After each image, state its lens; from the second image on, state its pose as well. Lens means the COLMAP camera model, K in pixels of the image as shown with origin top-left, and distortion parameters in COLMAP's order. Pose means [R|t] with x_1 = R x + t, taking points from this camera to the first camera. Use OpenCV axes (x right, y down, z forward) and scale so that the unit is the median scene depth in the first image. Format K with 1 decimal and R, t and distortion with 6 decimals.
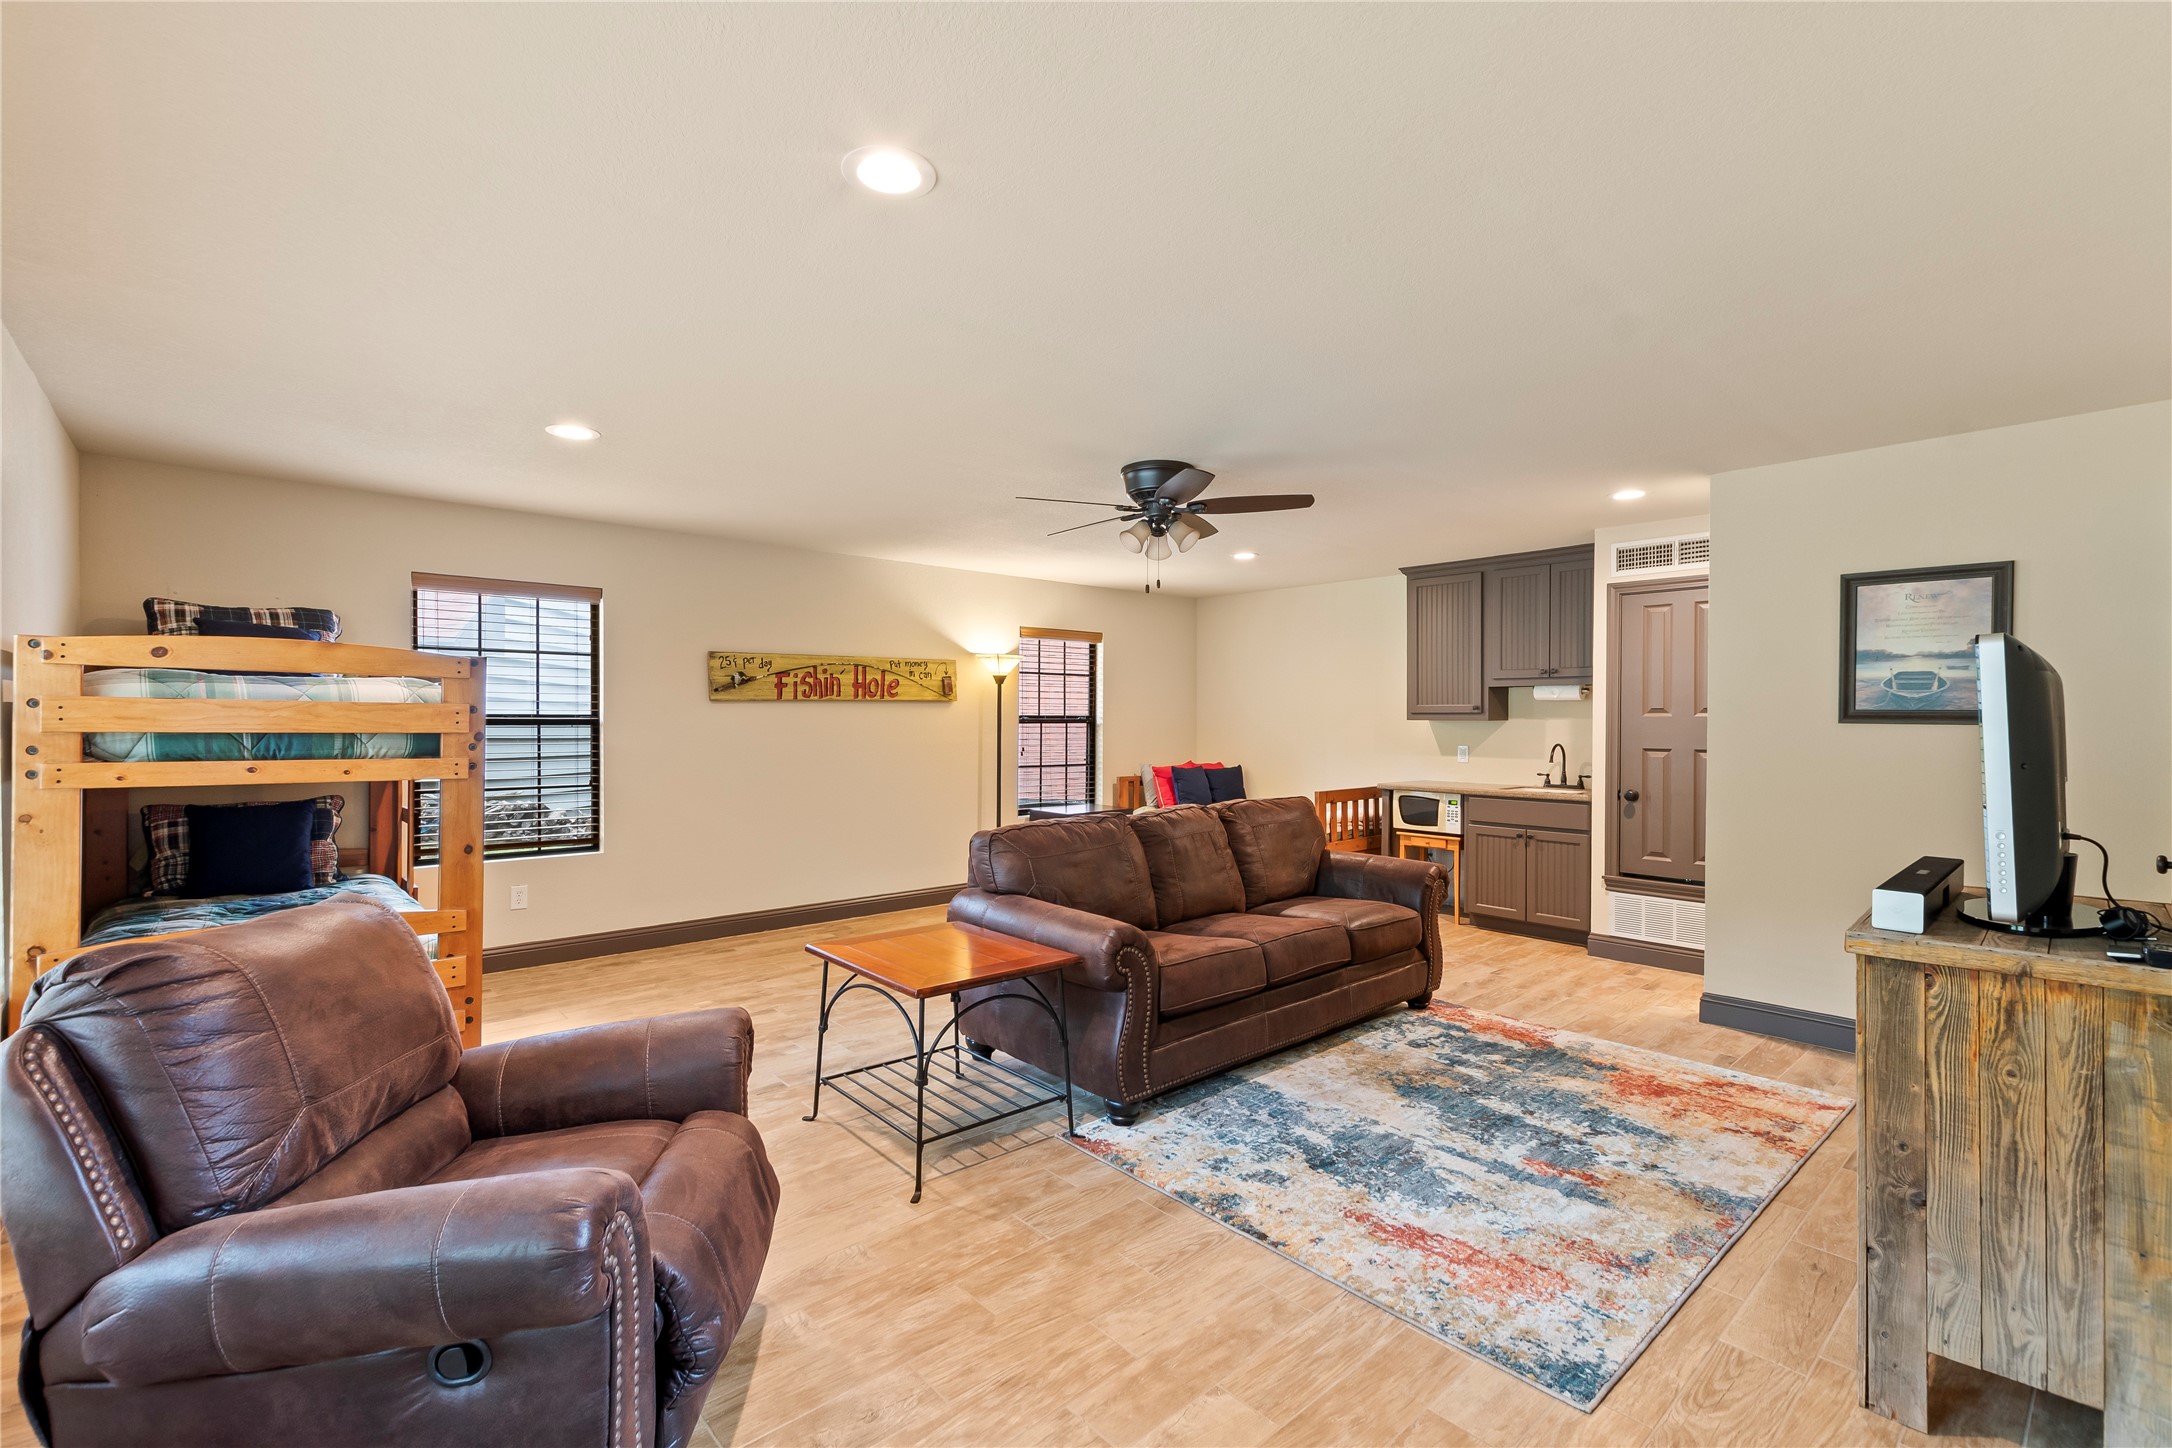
lens RADIAL K [[965.2, 0, 1076.4], [0, 965.2, 715.0], [0, 0, 1]] dist [0.002716, -0.001044]
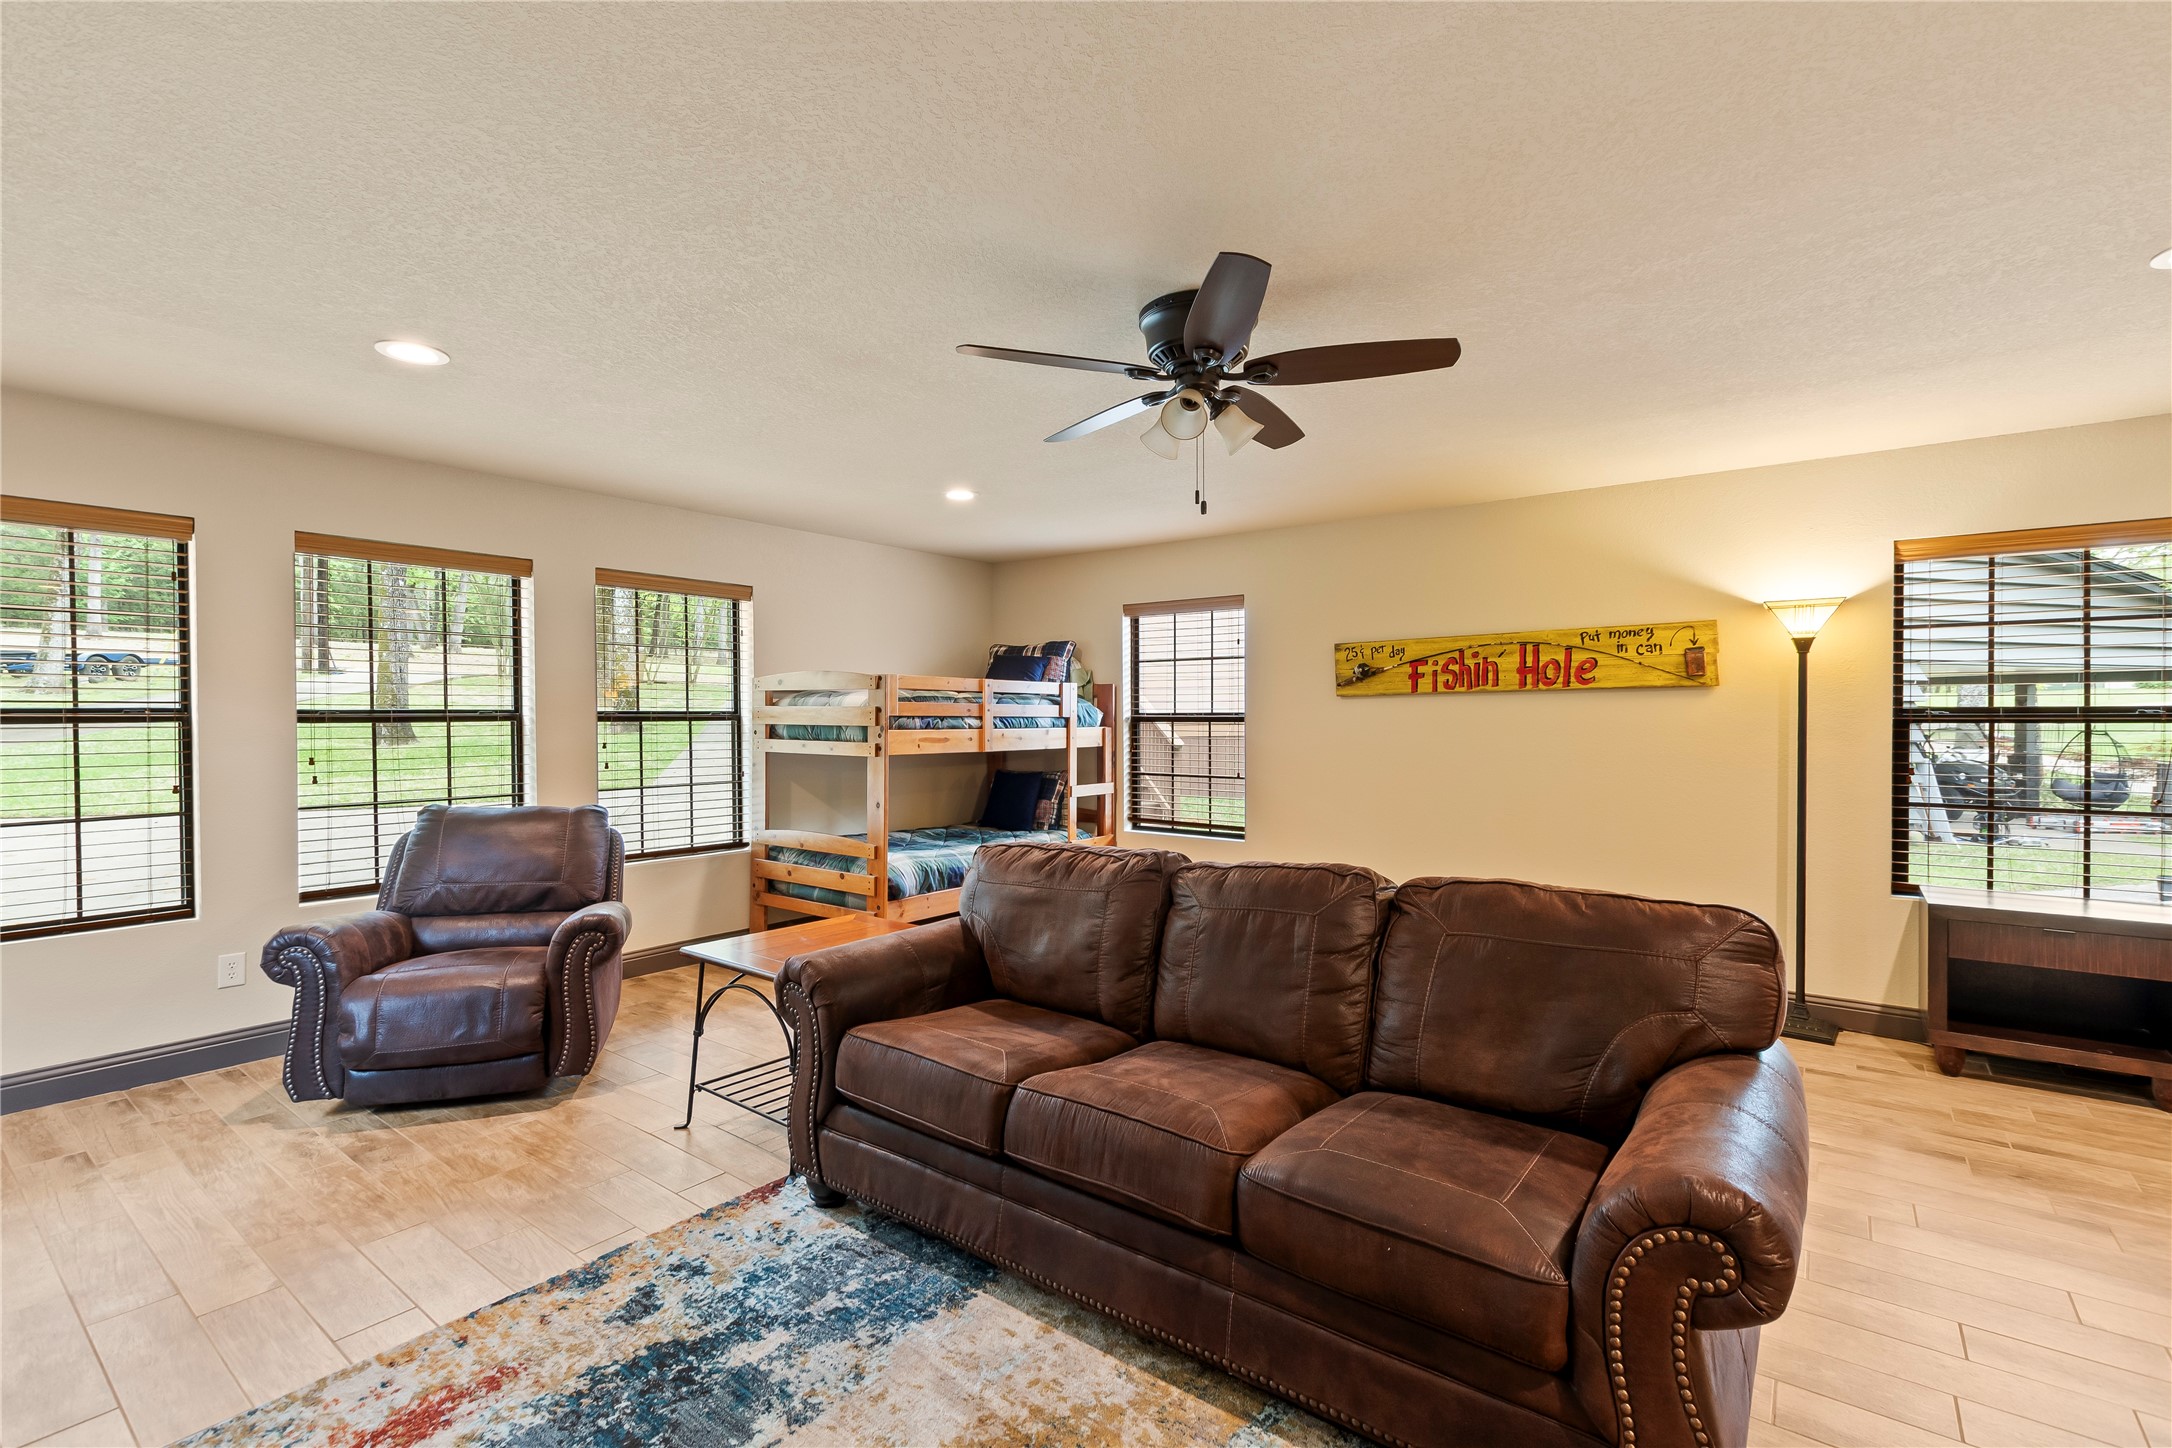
lens RADIAL K [[965.2, 0, 1080.2], [0, 965.2, 726.2], [0, 0, 1]] dist [0.002716, -0.001044]
pose [[0.187308, 0.004869, -0.982289, 0.479538], [0.005876, 0.999964, 0.006077, 0.006404], [0.982284, -0.006911, 0.187273, 0.567393]]
